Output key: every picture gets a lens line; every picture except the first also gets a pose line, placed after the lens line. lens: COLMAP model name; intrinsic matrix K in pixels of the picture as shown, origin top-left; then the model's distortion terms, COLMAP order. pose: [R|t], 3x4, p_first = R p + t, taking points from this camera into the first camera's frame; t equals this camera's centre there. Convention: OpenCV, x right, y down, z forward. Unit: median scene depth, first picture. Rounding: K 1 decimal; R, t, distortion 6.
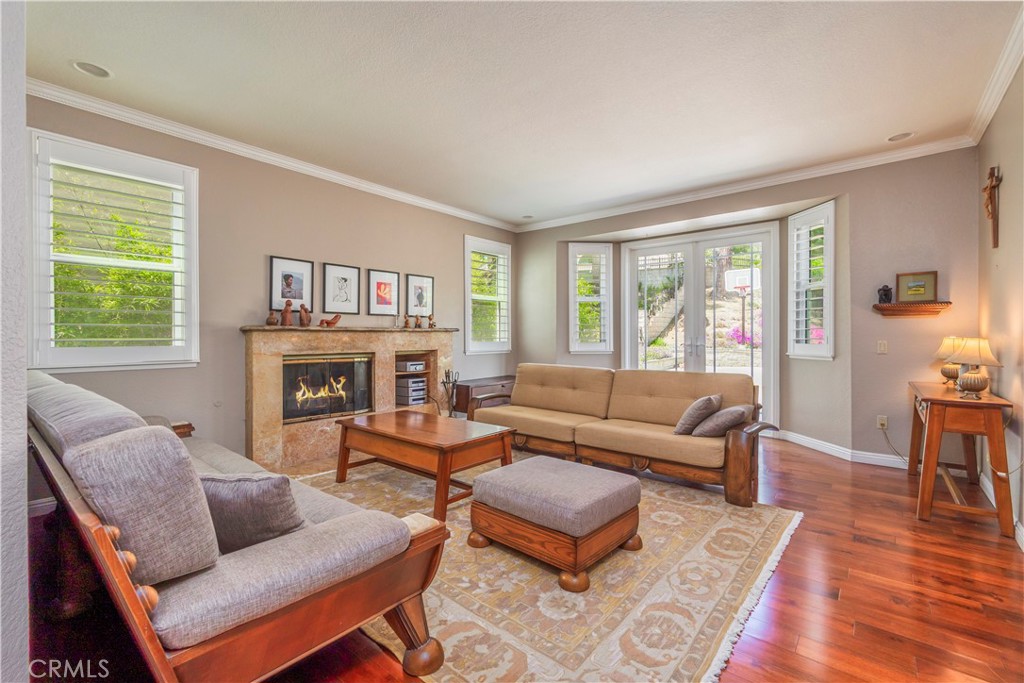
lens RADIAL K [[441.0, 0, 512.0], [0, 441.0, 341.5], [0, 0, 1]] dist [0.010651, 0.000034]
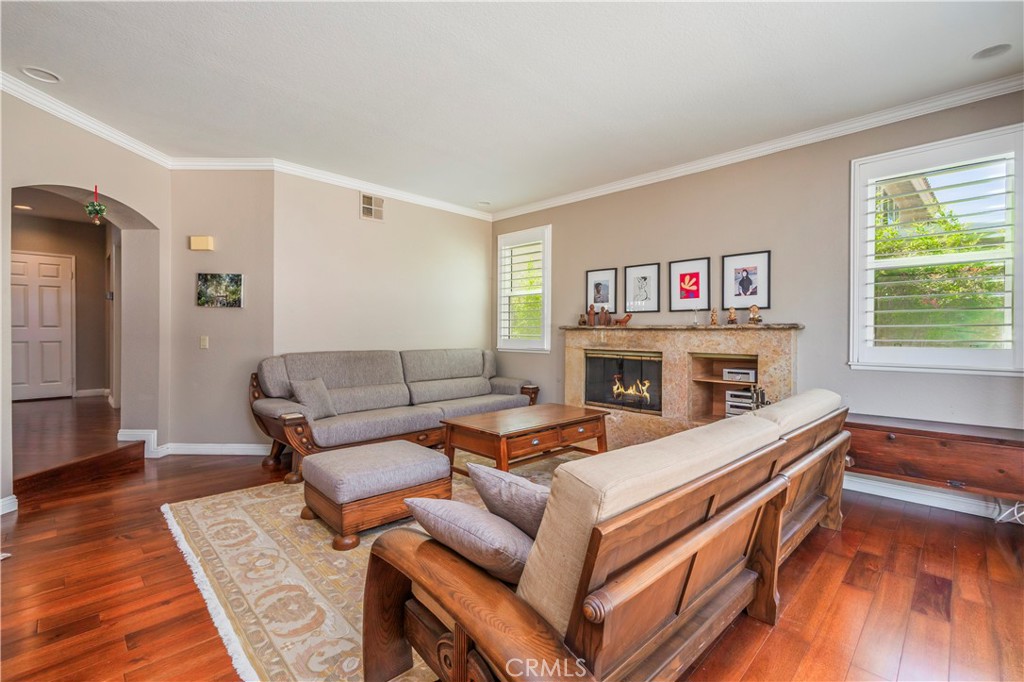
lens RADIAL K [[450.2, 0, 518.2], [0, 450.2, 343.7], [0, 0, 1]] dist [-0.000349, -0.000128]
pose [[-0.080958, 0.022055, -0.996473, 0.710101], [-0.021829, 0.999476, 0.023895, -0.010036], [0.996478, 0.023687, -0.080434, 0.845016]]
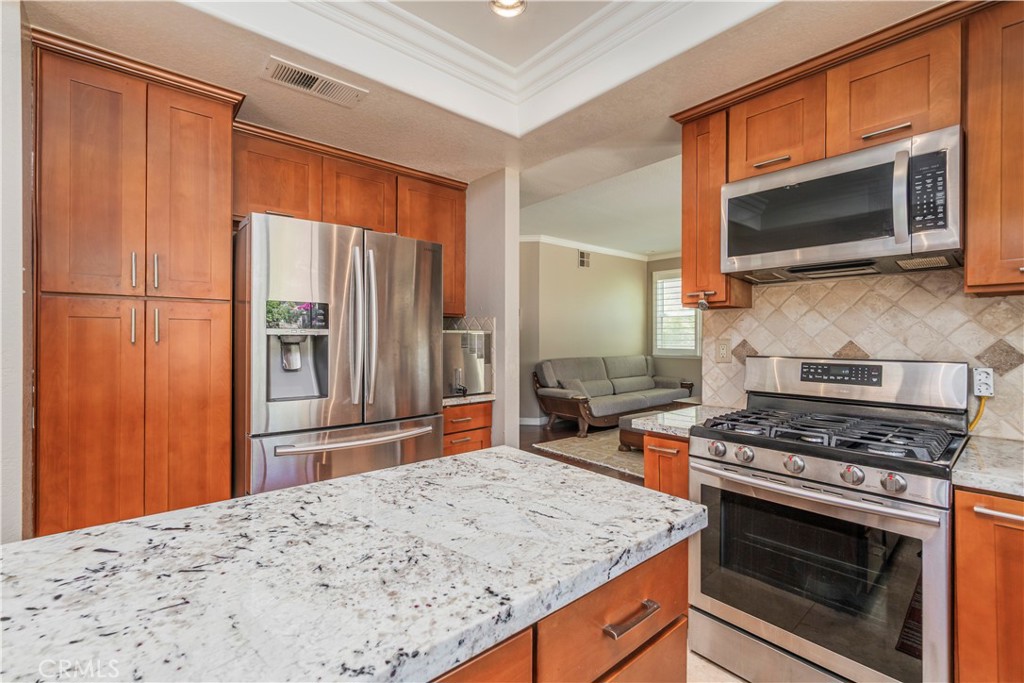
lens RADIAL K [[450.2, 0, 518.2], [0, 450.2, 344.2], [0, 0, 1]] dist [-0.000349, -0.000128]
pose [[-0.158921, 0.015963, -0.987162, 1.308990], [-0.017046, 0.999676, 0.018909, -0.033476], [0.987144, 0.019832, -0.158597, 0.393676]]
